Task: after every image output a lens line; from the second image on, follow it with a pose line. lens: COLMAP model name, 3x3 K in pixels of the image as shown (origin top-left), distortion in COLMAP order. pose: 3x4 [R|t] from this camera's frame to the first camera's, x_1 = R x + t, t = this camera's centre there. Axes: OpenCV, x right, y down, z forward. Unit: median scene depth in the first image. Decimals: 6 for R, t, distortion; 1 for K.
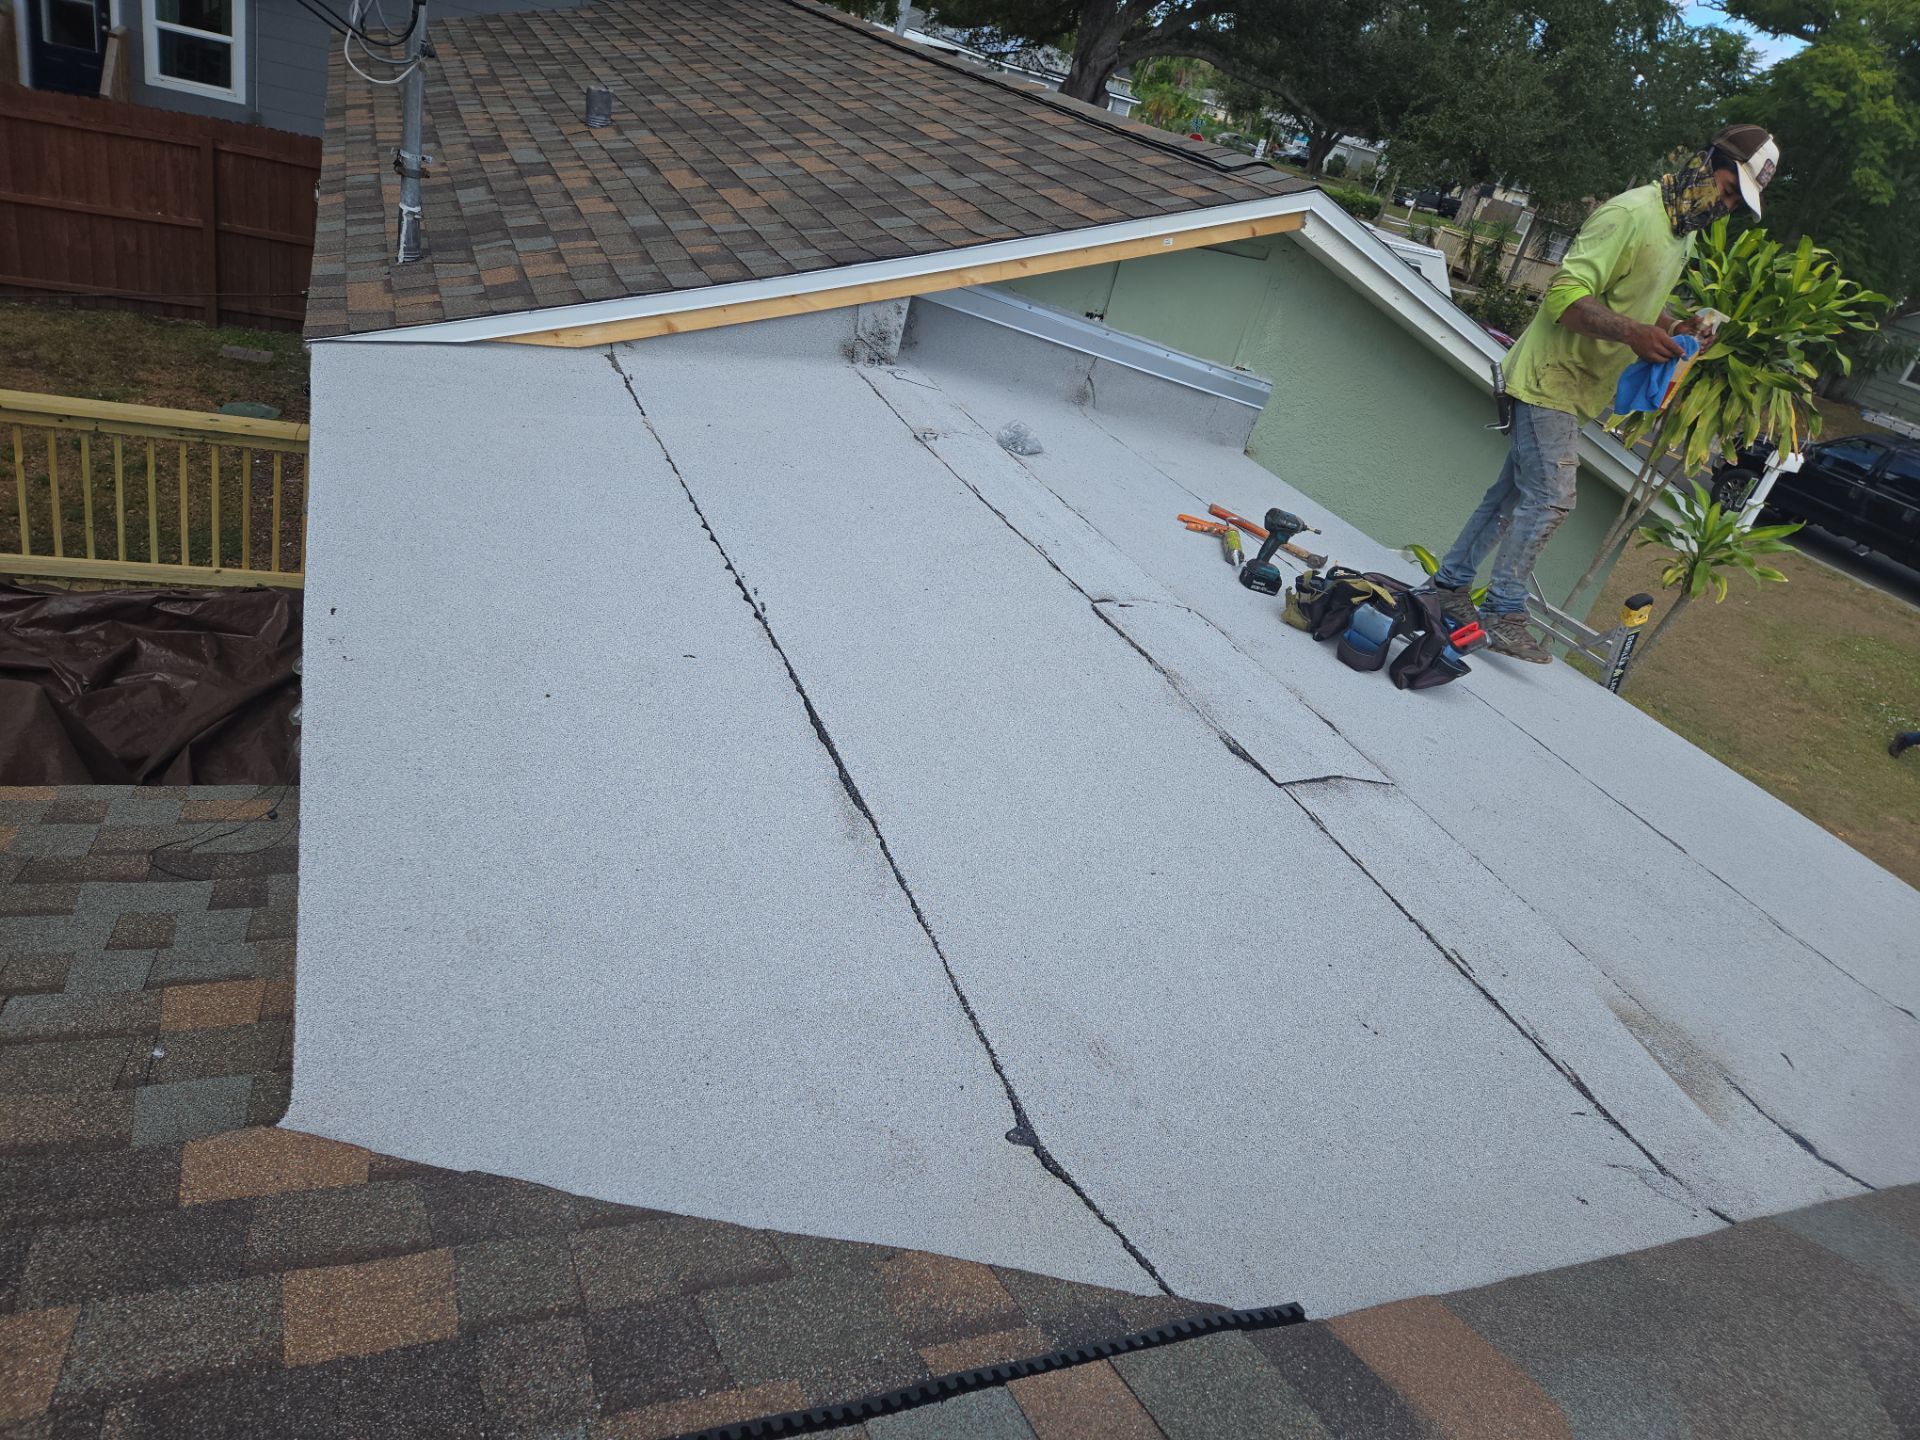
lens RADIAL K [[1291.7, 0, 956.8], [0, 1291.7, 750.0], [0, 0, 1]] dist [0.058845, -0.059009]
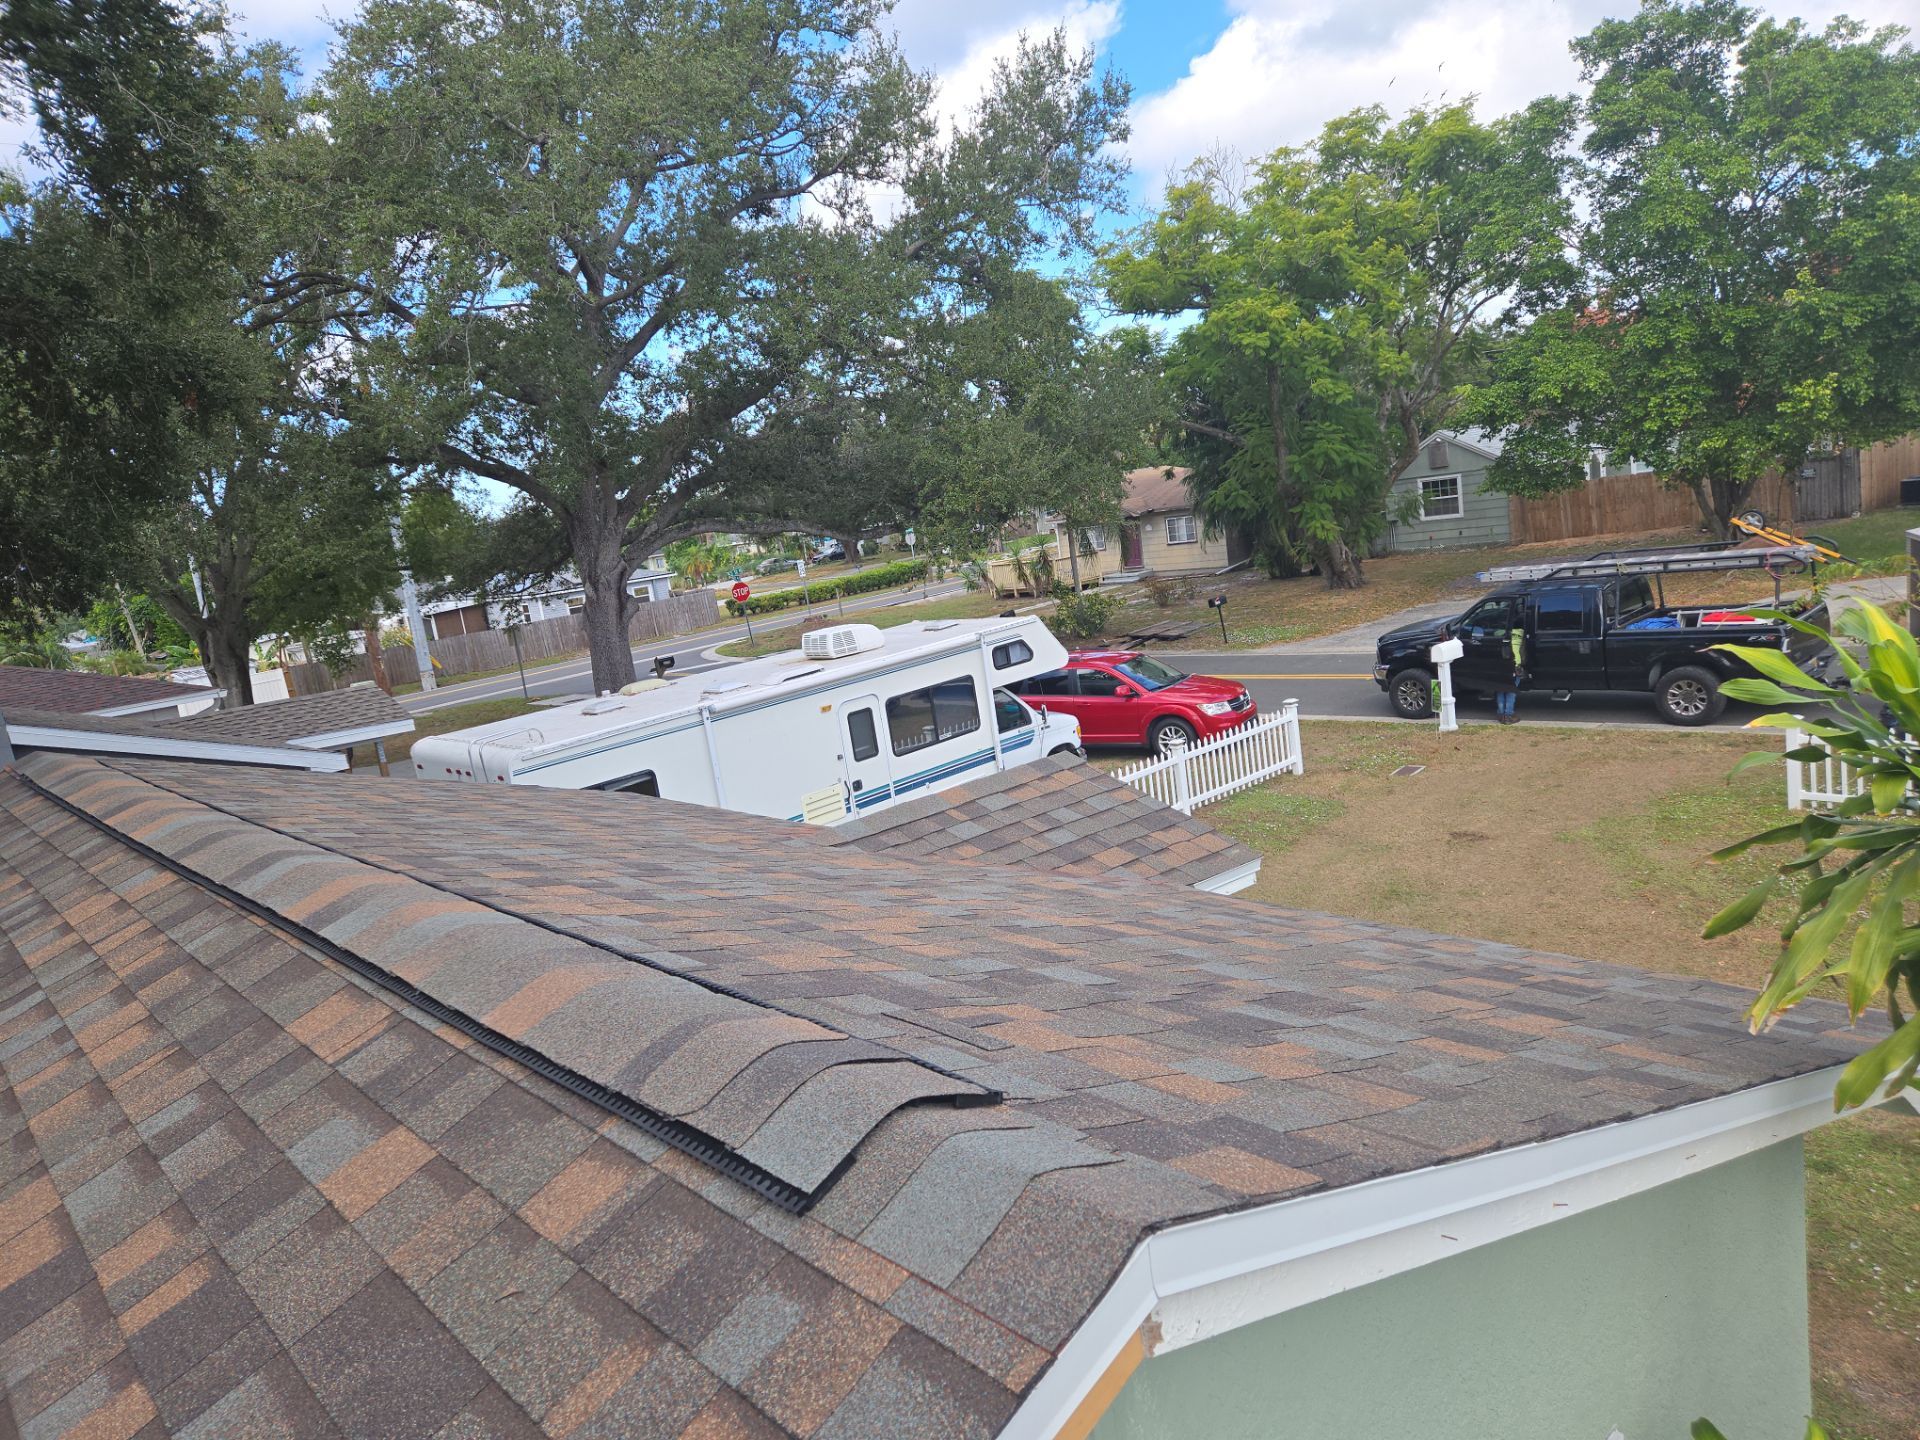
lens RADIAL K [[1232.8, 0, 954.2], [0, 1232.8, 710.6], [0, 0, 1]] dist [0.030336, -0.047131]
pose [[0.868770, -0.419703, 0.262846, 0.255918], [0.480561, 0.842674, -0.242821, -0.524833], [-0.119581, 0.337269, 0.933783, 0.830172]]
